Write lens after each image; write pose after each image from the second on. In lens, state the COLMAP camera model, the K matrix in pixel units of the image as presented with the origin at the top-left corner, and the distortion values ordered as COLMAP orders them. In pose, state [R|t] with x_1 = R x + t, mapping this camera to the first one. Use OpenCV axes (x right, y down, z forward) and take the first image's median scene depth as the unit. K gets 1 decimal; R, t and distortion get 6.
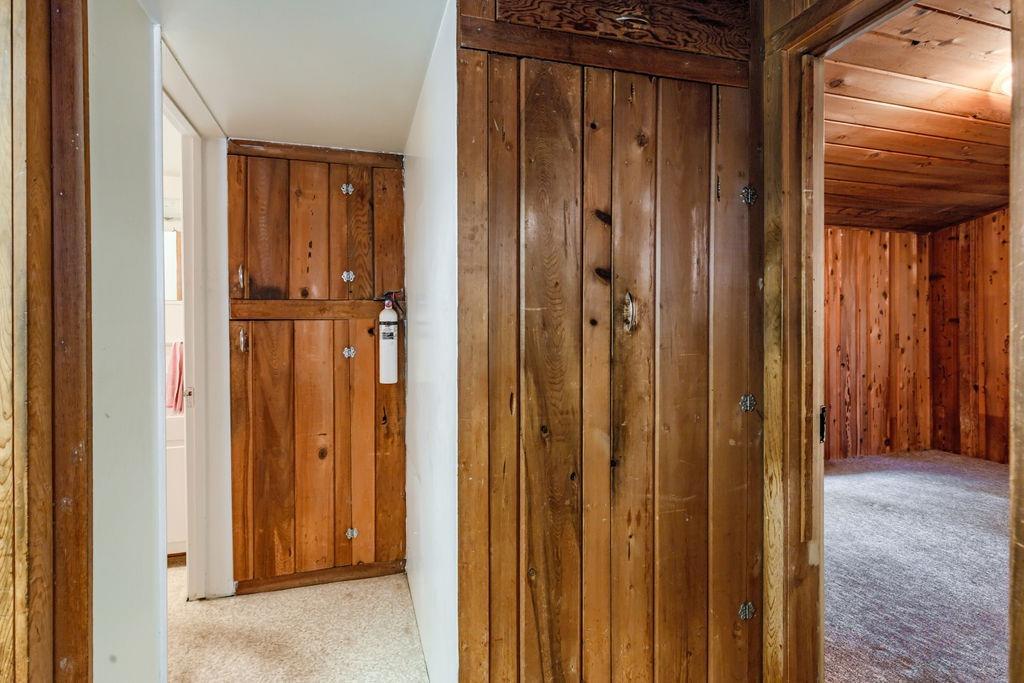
lens RADIAL K [[453.2, 0, 509.9], [0, 453.2, 331.2], [0, 0, 1]] dist [0.001137, 0.000673]
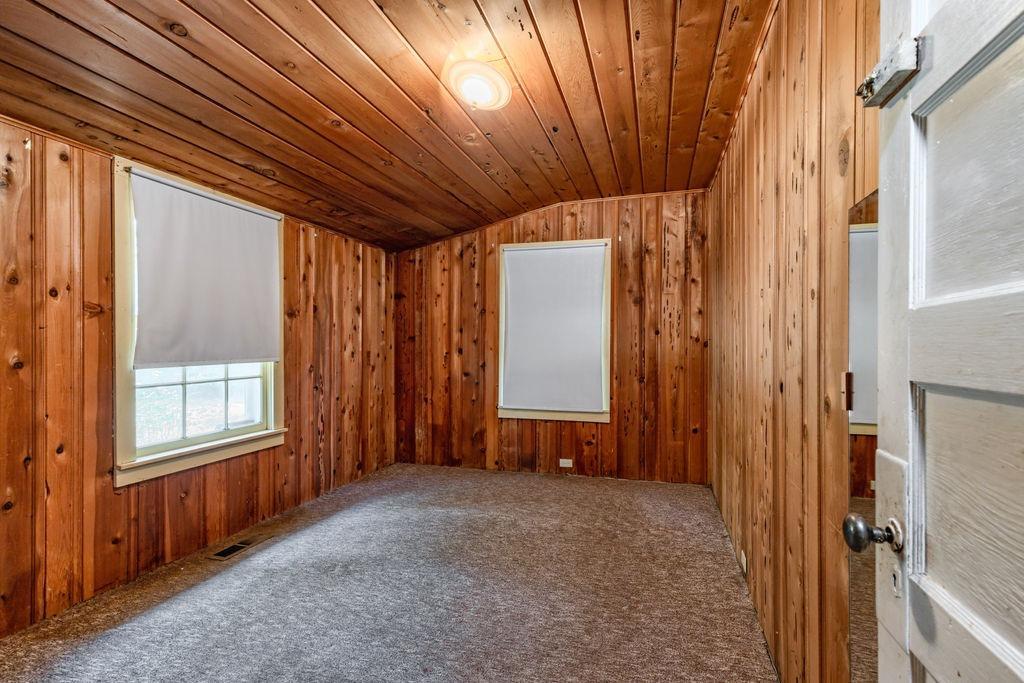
lens RADIAL K [[453.2, 0, 511.2], [0, 453.2, 344.3], [0, 0, 1]] dist [0.001137, 0.000673]
pose [[0.551014, 0.008028, 0.834457, 0.222367], [-0.002901, 0.999966, -0.007704, -0.002135], [-0.834491, 0.001825, 0.551019, 0.221918]]
